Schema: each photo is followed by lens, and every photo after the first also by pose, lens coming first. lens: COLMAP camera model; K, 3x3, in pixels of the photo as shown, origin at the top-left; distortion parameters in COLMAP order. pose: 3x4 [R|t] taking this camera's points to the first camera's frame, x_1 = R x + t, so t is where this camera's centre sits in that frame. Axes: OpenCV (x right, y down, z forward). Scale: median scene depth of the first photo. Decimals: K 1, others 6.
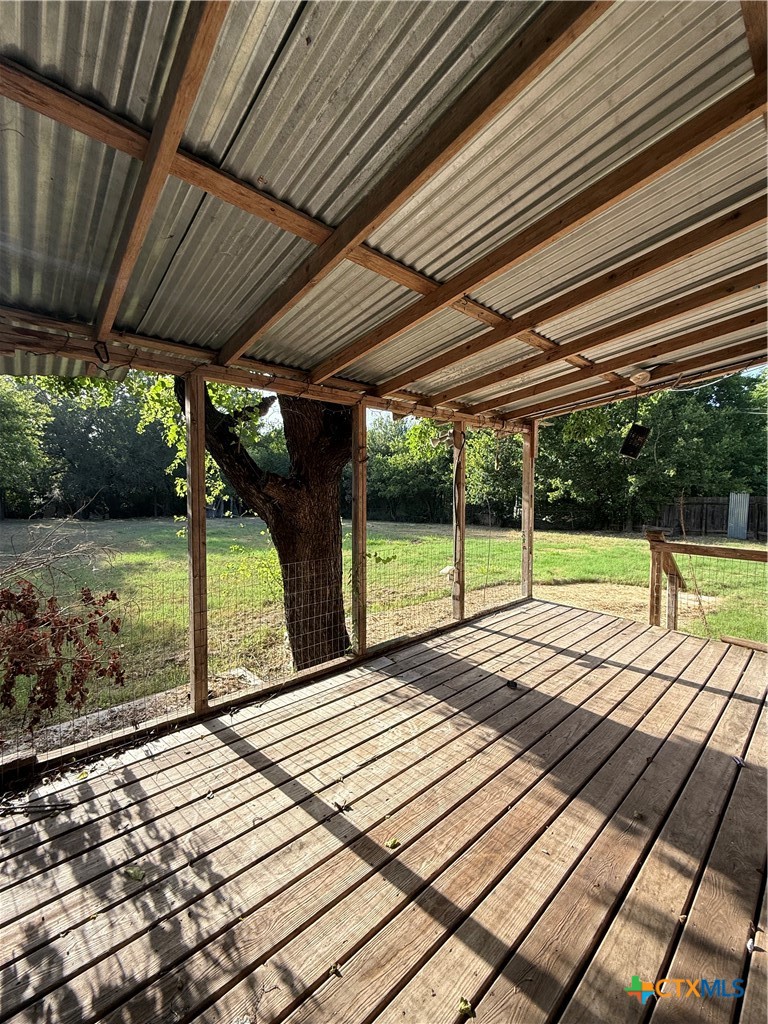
lens RADIAL K [[407.3, 0, 384.0], [0, 407.3, 512.0], [0, 0, 1]] dist [-0.000912, 0.000333]
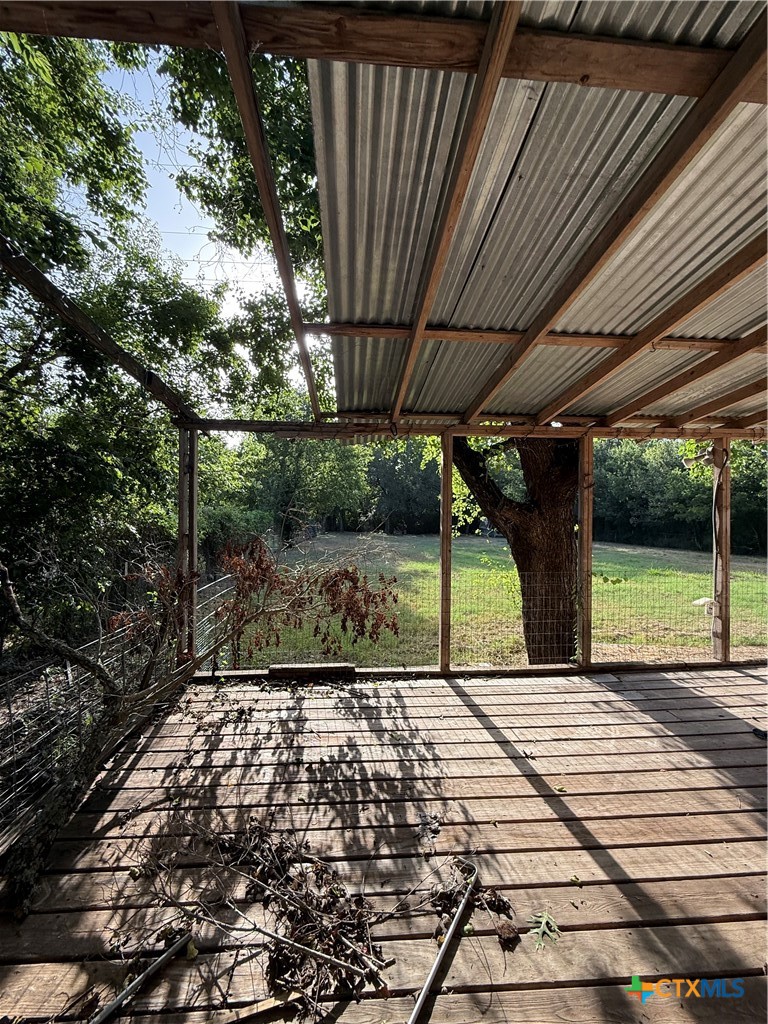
lens RADIAL K [[407.3, 0, 384.0], [0, 407.3, 512.0], [0, 0, 1]] dist [-0.000912, 0.000333]
pose [[0.794597, 0.003439, -0.607128, 0.264047], [-0.034655, 0.998611, -0.039699, 0.007192], [0.606148, 0.052584, 0.793612, -0.300369]]
